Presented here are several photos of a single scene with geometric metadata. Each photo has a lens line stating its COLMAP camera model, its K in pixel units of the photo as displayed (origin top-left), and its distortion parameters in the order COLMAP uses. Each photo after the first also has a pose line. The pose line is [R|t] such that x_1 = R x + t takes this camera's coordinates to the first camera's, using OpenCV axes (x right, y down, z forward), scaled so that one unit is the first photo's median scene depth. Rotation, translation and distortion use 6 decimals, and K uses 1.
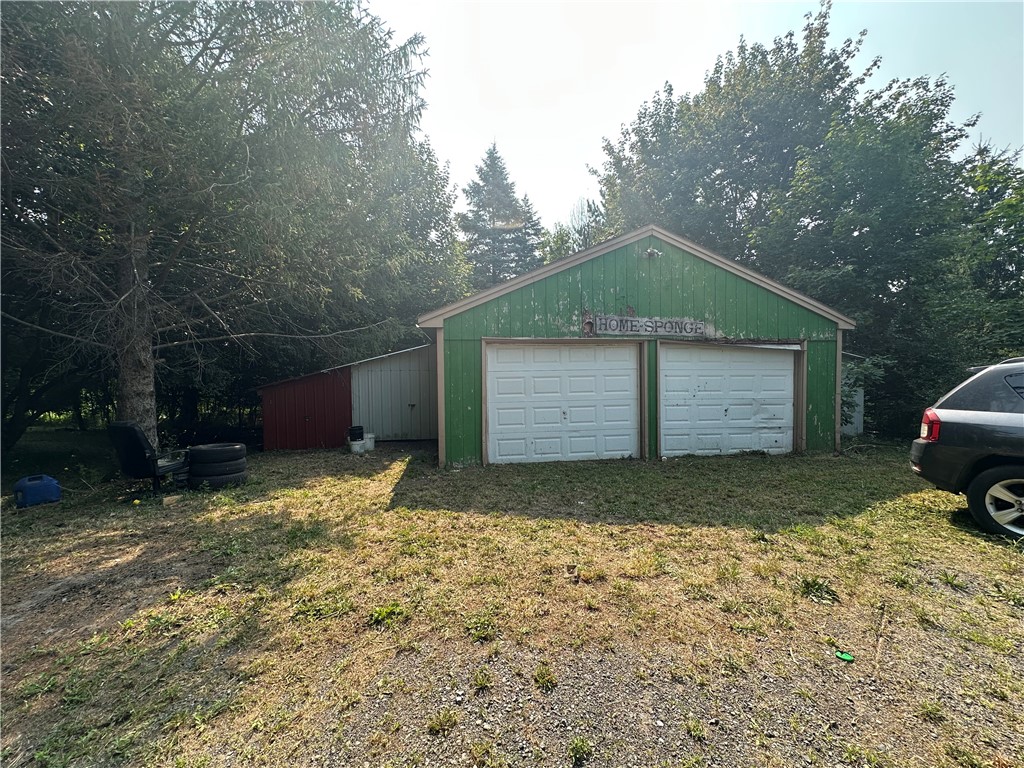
lens RADIAL K [[403.7, 0, 512.8], [0, 403.7, 387.7], [0, 0, 1]] dist [-0.000780, -0.000132]
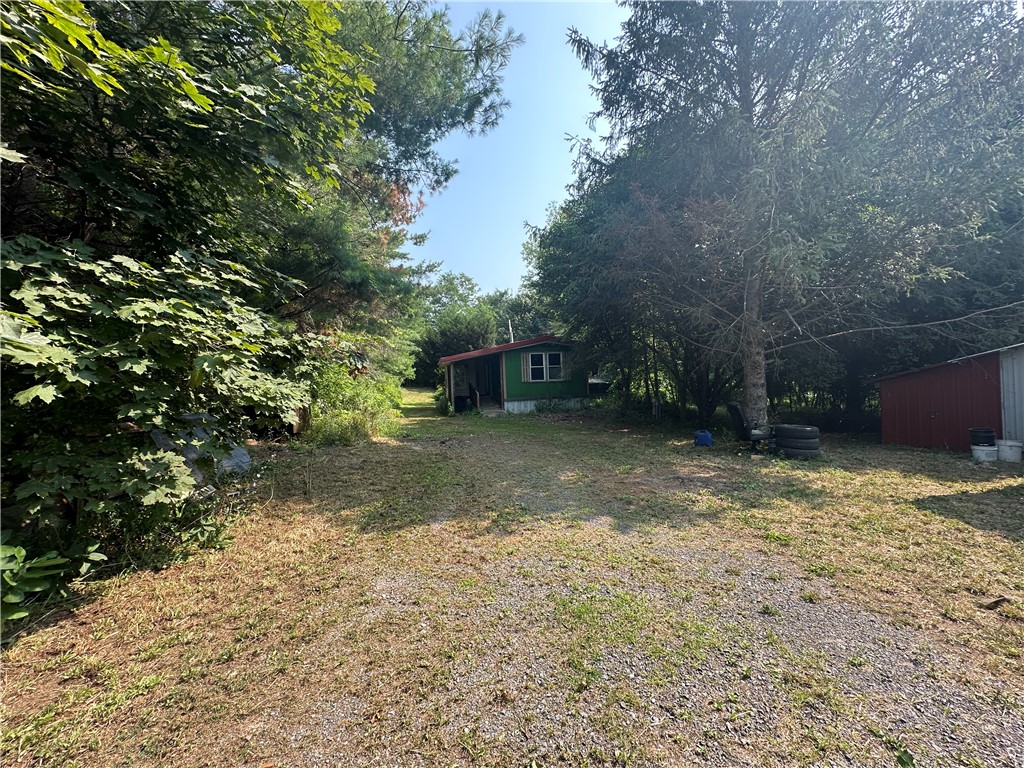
lens RADIAL K [[403.7, 0, 512.1], [0, 403.7, 382.5], [0, 0, 1]] dist [-0.000780, -0.000132]
pose [[0.127462, 0.006686, -0.991821, 0.420130], [0.001655, 0.999974, 0.006954, -0.004964], [0.991842, -0.002528, 0.127448, -0.057006]]
